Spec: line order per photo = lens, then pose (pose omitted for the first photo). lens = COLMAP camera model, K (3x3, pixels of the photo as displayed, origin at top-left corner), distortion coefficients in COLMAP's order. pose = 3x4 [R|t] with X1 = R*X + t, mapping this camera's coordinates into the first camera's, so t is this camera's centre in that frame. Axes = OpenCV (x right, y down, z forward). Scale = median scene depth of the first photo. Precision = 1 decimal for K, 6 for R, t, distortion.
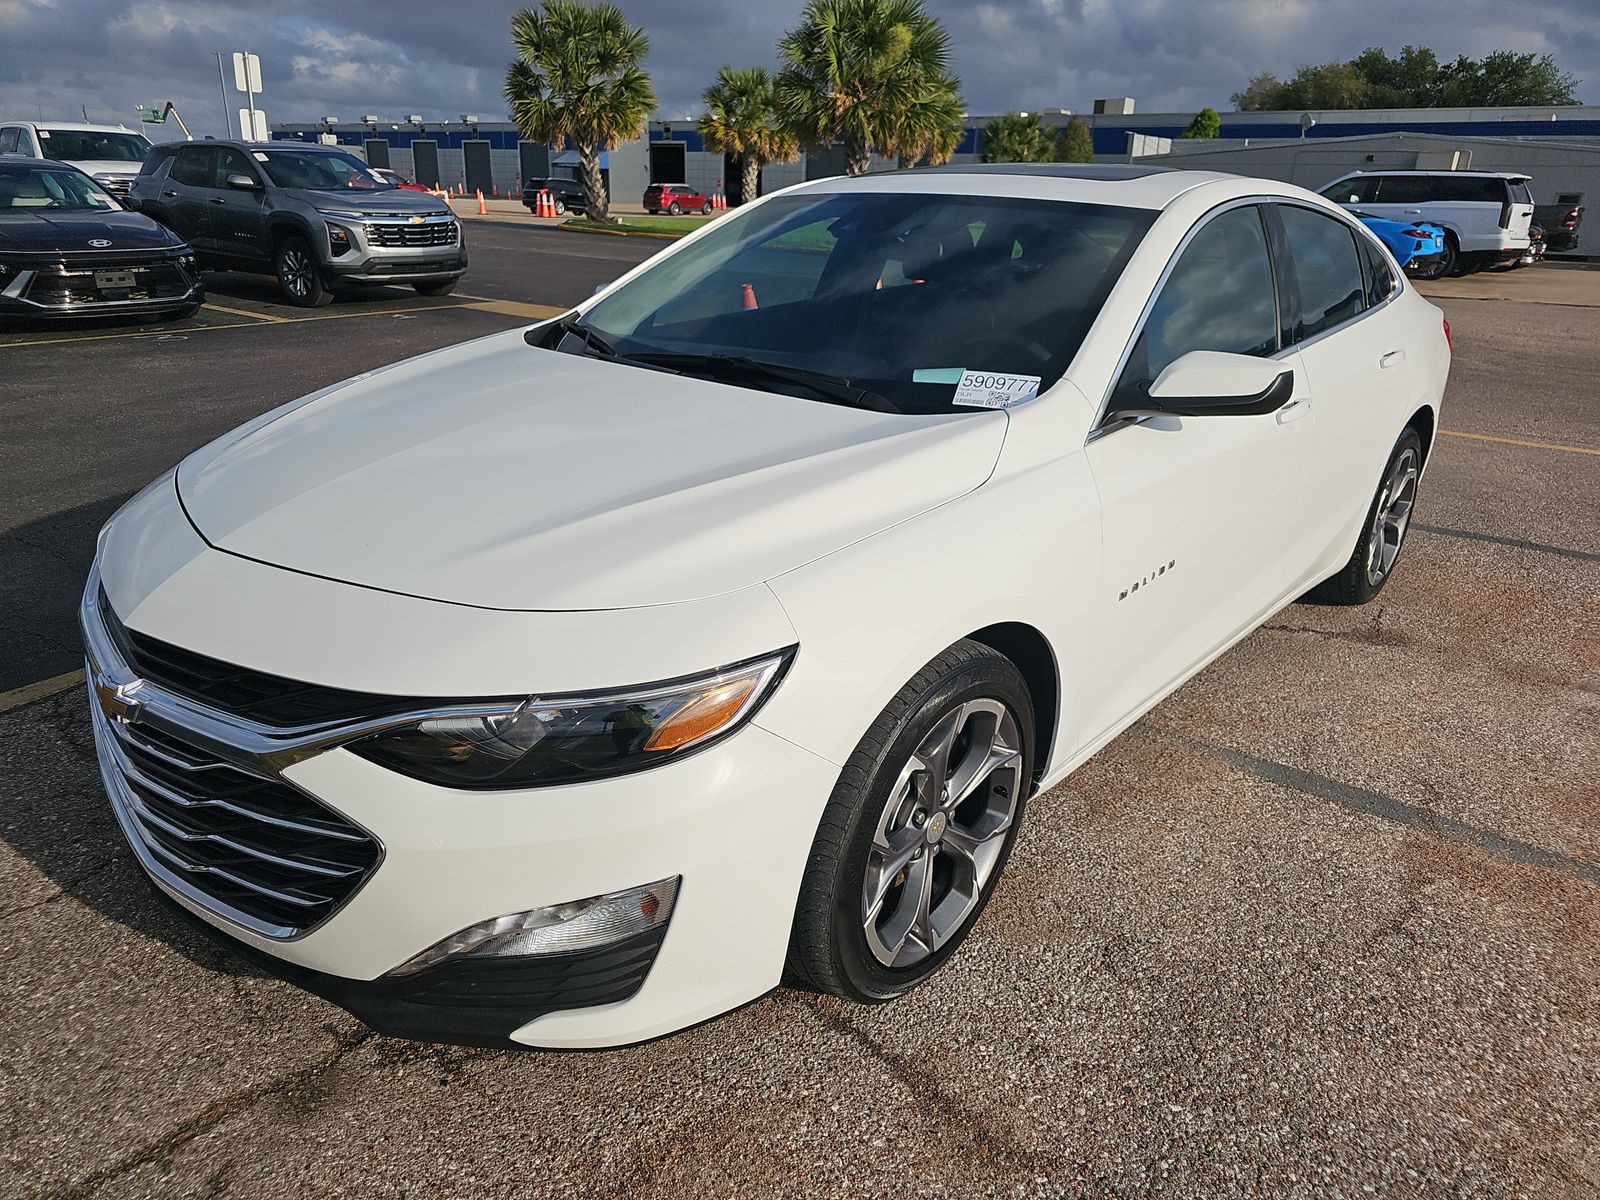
lens RADIAL K [[1076.6, 0, 800.0], [0, 1076.6, 600.0], [0, 0, 1]] dist [0.001305, -0.001145]
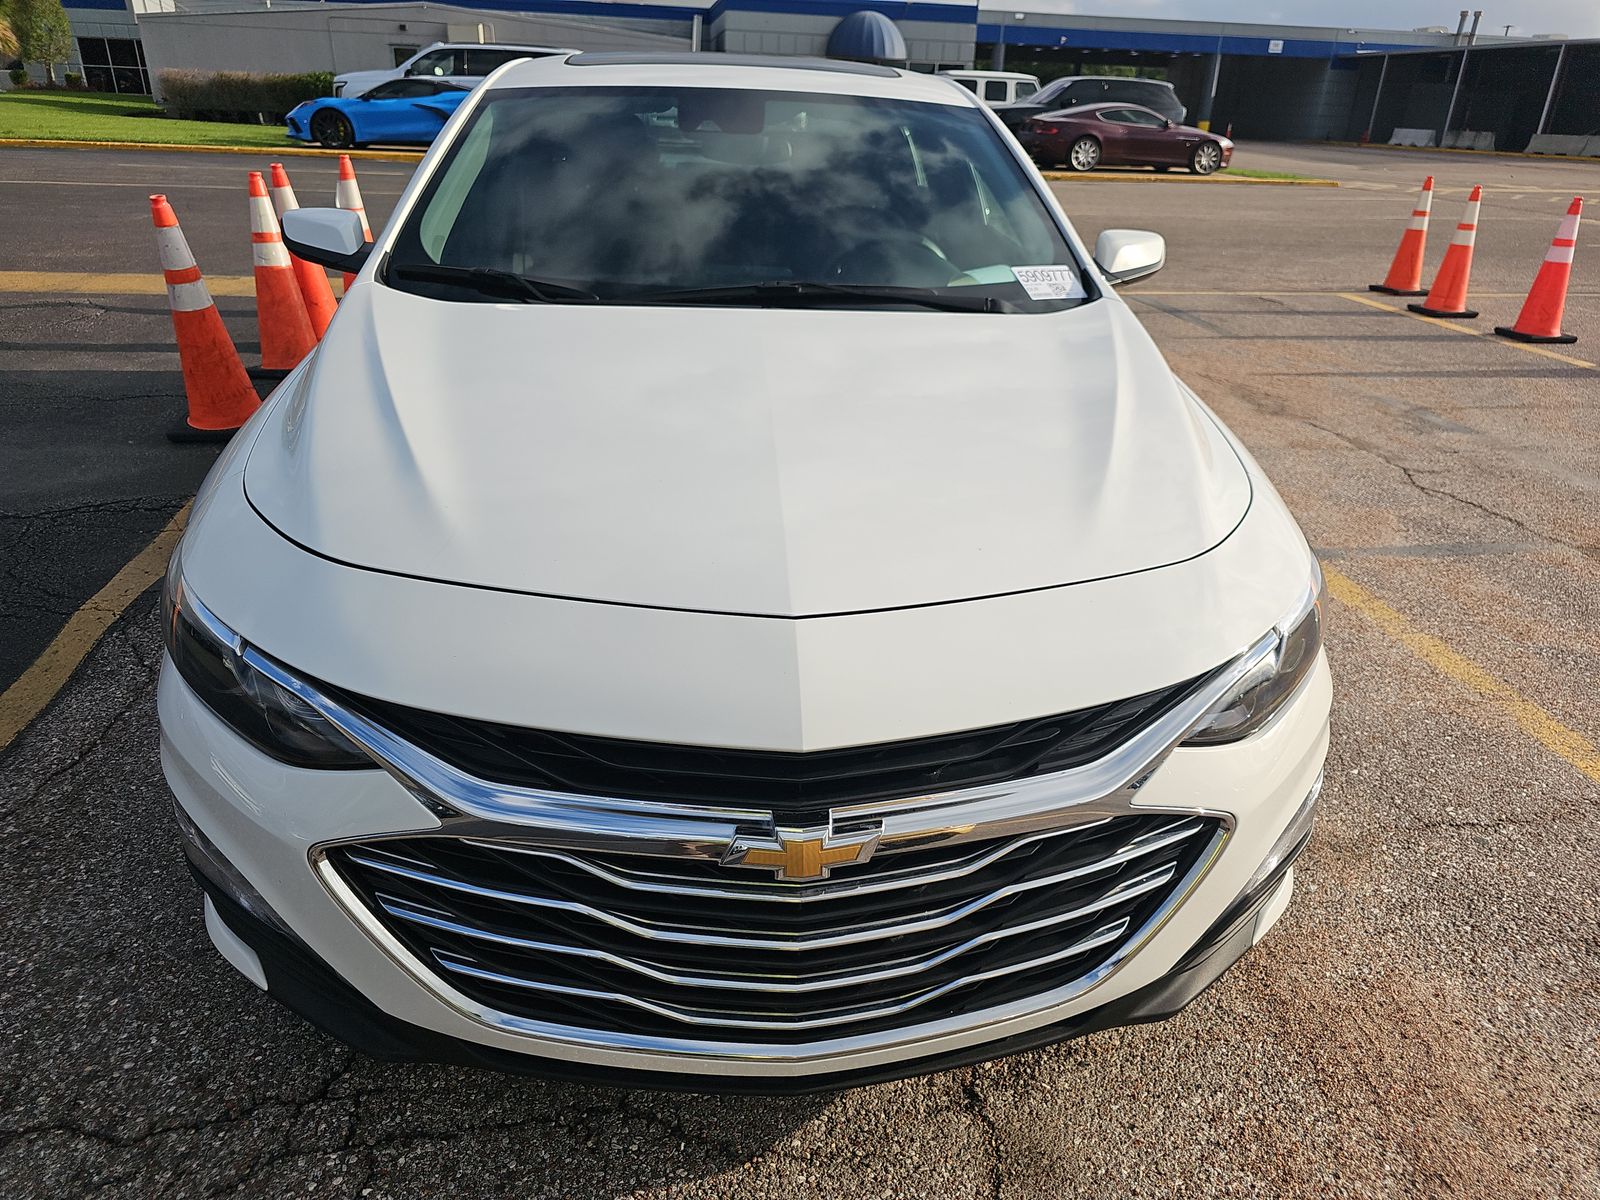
lens RADIAL K [[1076.6, 0, 800.0], [0, 1076.6, 600.0], [0, 0, 1]] dist [0.001305, -0.001145]
pose [[0.680457, -0.311423, 0.663321, -0.819790], [0.240894, 0.949956, 0.198879, -0.163162], [-0.692061, 0.024462, 0.721424, 0.376703]]
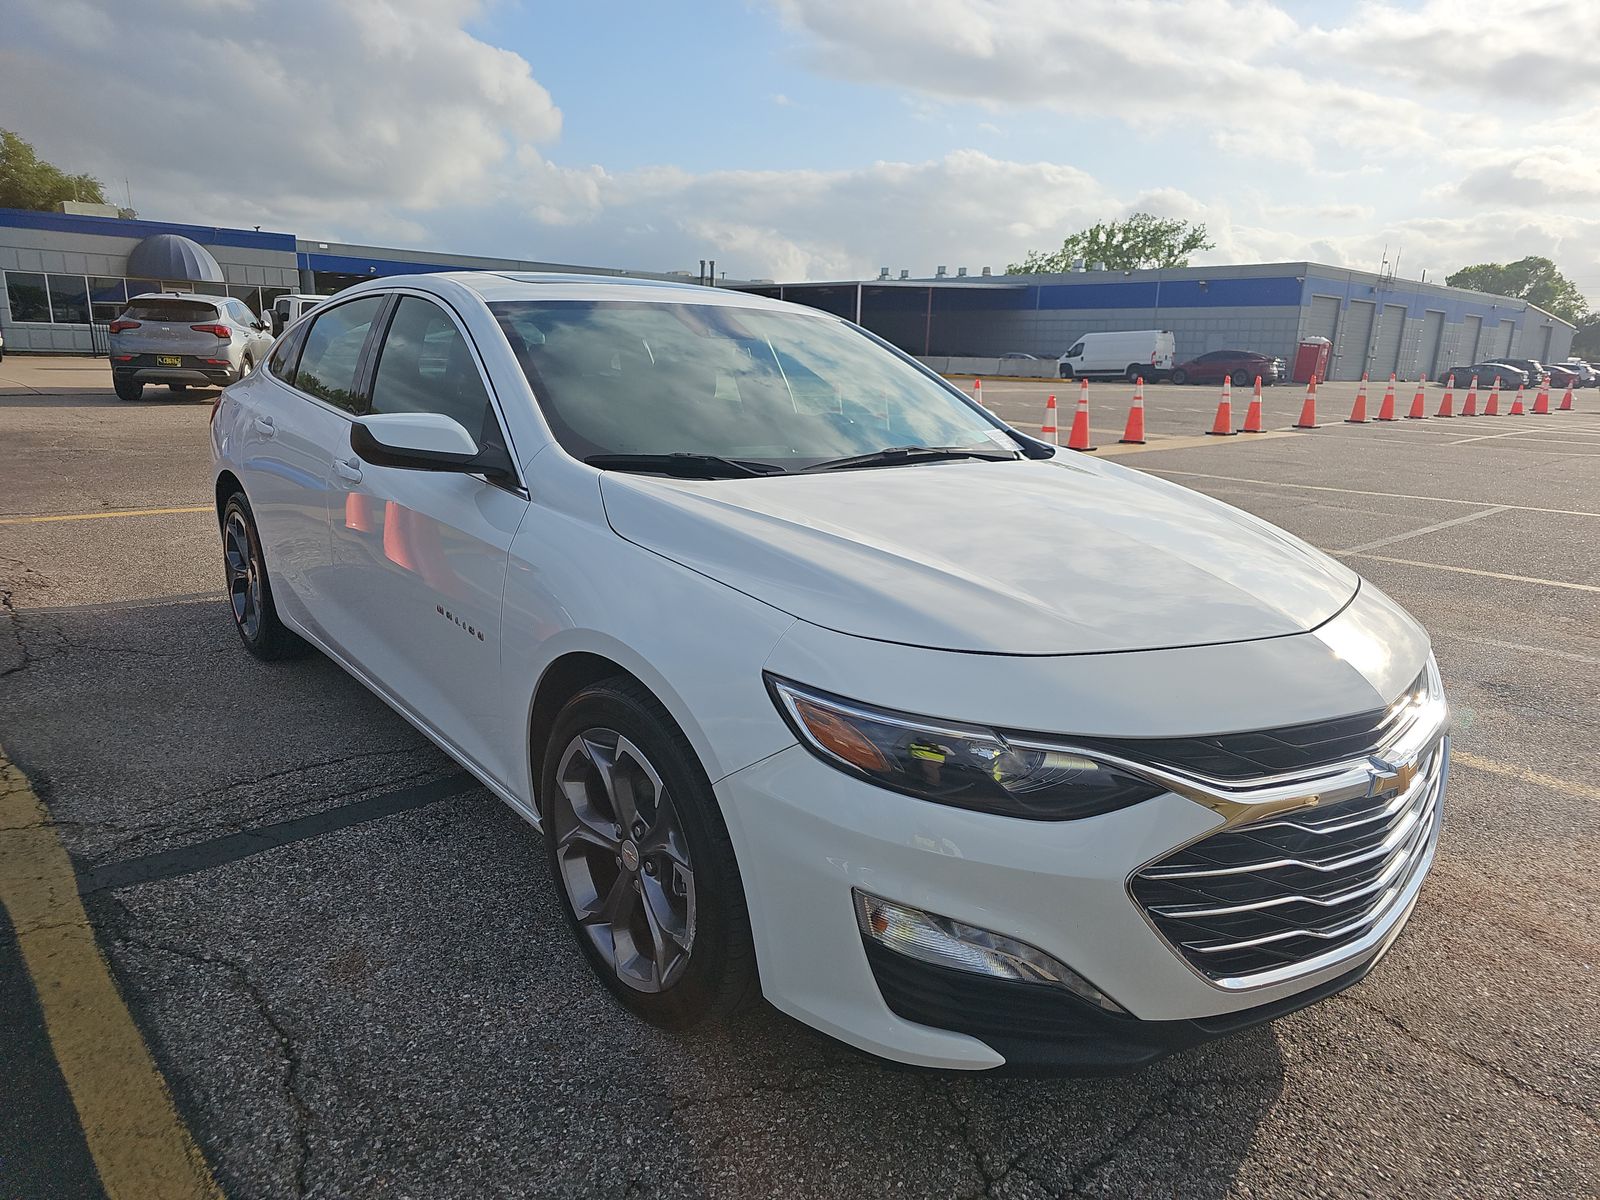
lens RADIAL K [[1076.6, 0, 800.0], [0, 1076.6, 600.0], [0, 0, 1]] dist [0.001305, -0.001145]
pose [[0.160531, -0.242867, 0.956685, -1.347349], [0.313580, 0.931588, 0.183877, -0.360957], [-0.935894, 0.270479, 0.225707, 0.999176]]
